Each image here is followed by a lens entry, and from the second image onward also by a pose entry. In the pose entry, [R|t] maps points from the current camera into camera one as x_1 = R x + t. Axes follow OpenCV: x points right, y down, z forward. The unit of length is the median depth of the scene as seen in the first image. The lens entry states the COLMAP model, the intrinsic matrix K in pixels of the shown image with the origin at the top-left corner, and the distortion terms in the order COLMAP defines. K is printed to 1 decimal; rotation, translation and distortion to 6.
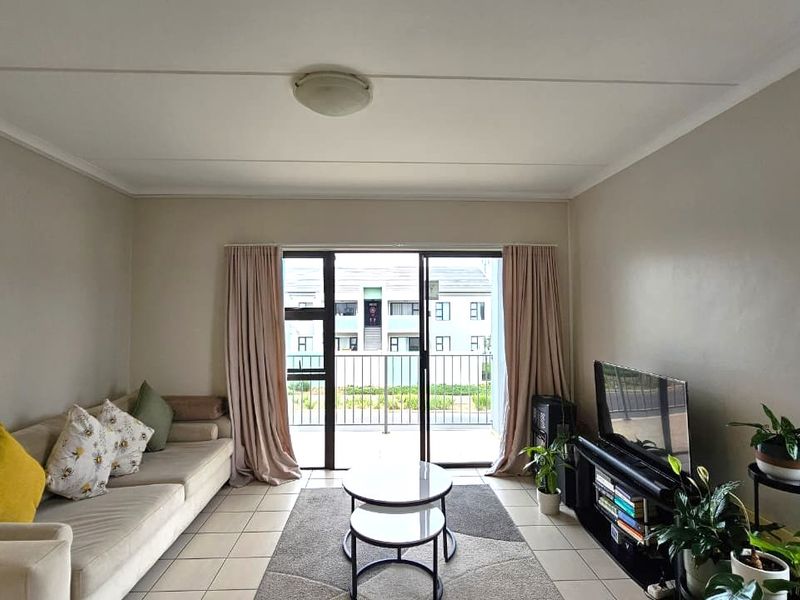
lens RADIAL K [[446.9, 0, 389.8], [0, 446.9, 303.5], [0, 0, 1]] dist [-0.001019, -0.002604]
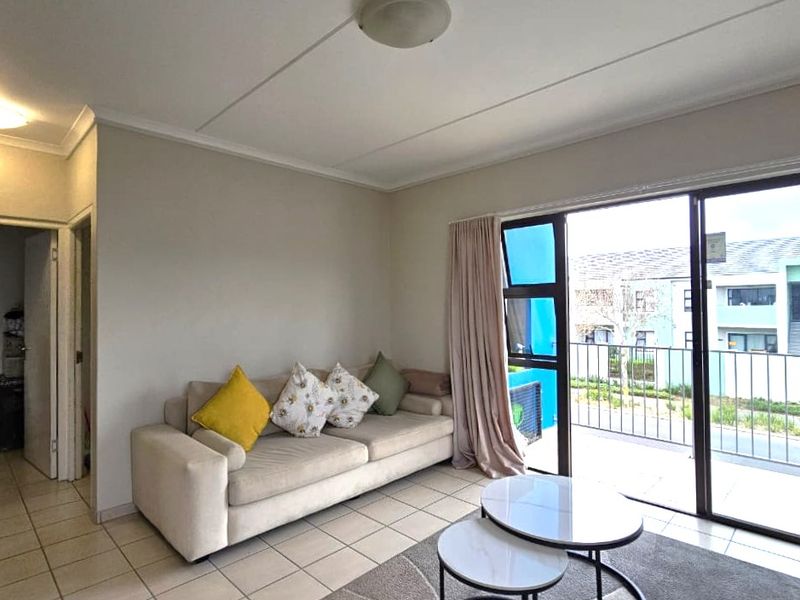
lens RADIAL K [[446.9, 0, 379.3], [0, 446.9, 302.5], [0, 0, 1]] dist [-0.001019, -0.002604]
pose [[0.671953, -0.008878, -0.740541, 0.271709], [0.020268, 0.999774, 0.006404, 0.038007], [0.740317, -0.019312, 0.671981, 0.223105]]
